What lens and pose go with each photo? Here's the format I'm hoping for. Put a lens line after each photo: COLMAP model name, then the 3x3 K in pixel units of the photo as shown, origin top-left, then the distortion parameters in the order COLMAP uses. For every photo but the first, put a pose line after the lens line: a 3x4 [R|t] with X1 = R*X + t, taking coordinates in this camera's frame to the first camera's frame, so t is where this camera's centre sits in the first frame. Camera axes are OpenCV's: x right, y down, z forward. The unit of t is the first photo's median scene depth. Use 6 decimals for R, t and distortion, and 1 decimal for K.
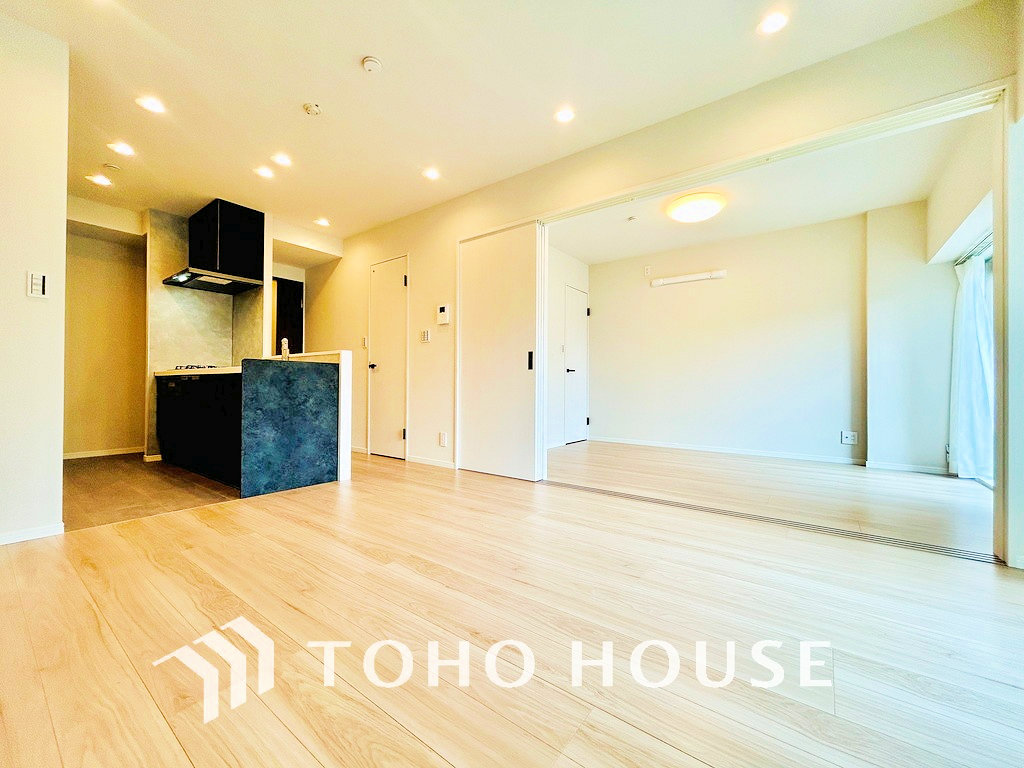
lens RADIAL K [[417.2, 0, 507.4], [0, 417.2, 381.3], [0, 0, 1]] dist [-0.000527, -0.000265]
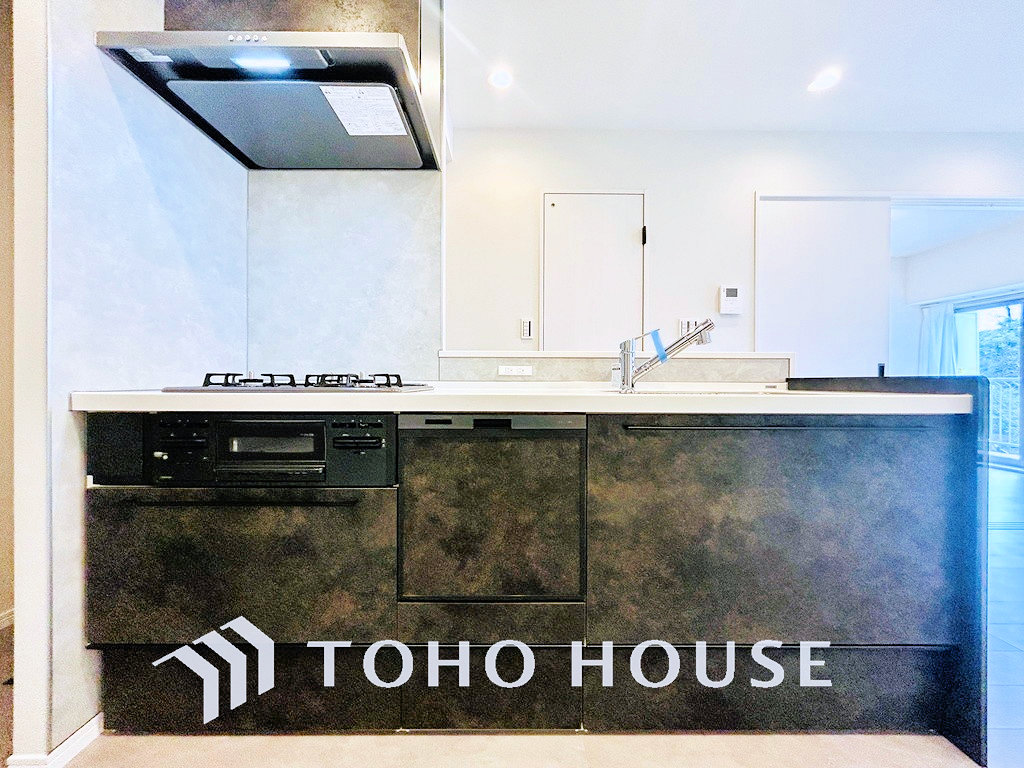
lens RADIAL K [[417.2, 0, 518.1], [0, 417.2, 385.3], [0, 0, 1]] dist [-0.000527, -0.000265]
pose [[0.774974, -0.010761, 0.631901, -0.835397], [0.010997, 0.999933, 0.003542, -0.030344], [-0.631897, 0.004203, 0.775041, 0.699311]]
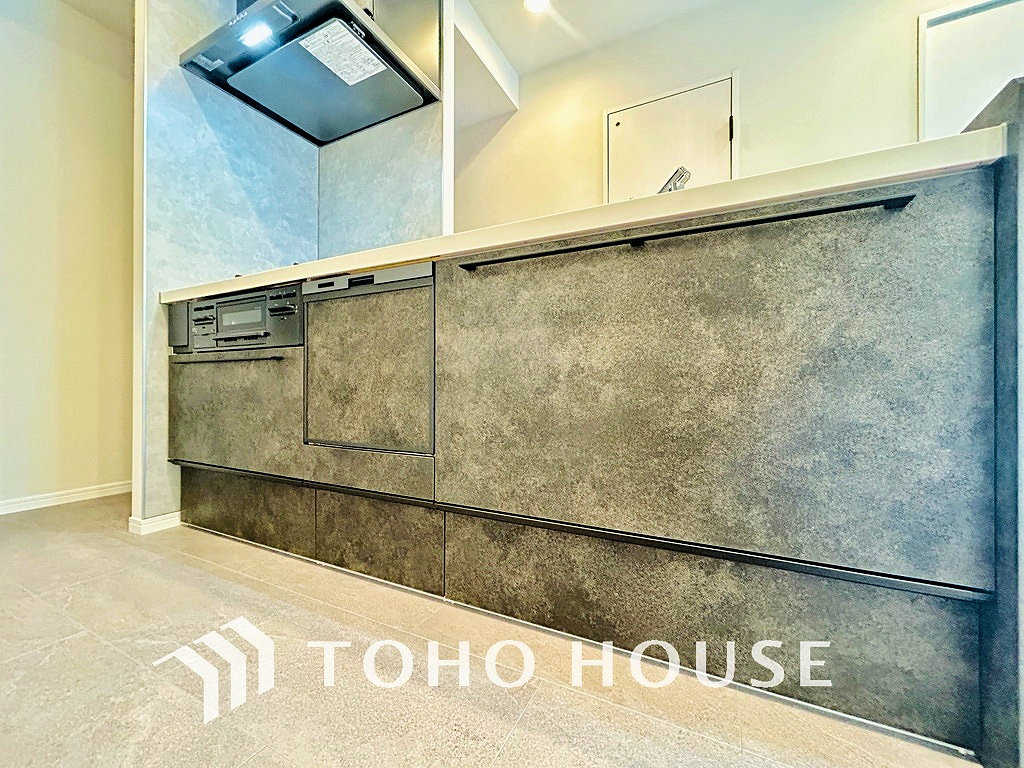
lens RADIAL K [[417.2, 0, 509.0], [0, 417.2, 382.7], [0, 0, 1]] dist [-0.000527, -0.000265]
pose [[0.980258, -0.009708, 0.197486, -0.647463], [0.012066, 0.999869, -0.010743, 0.063787], [-0.197356, 0.012914, 0.980247, 0.622446]]
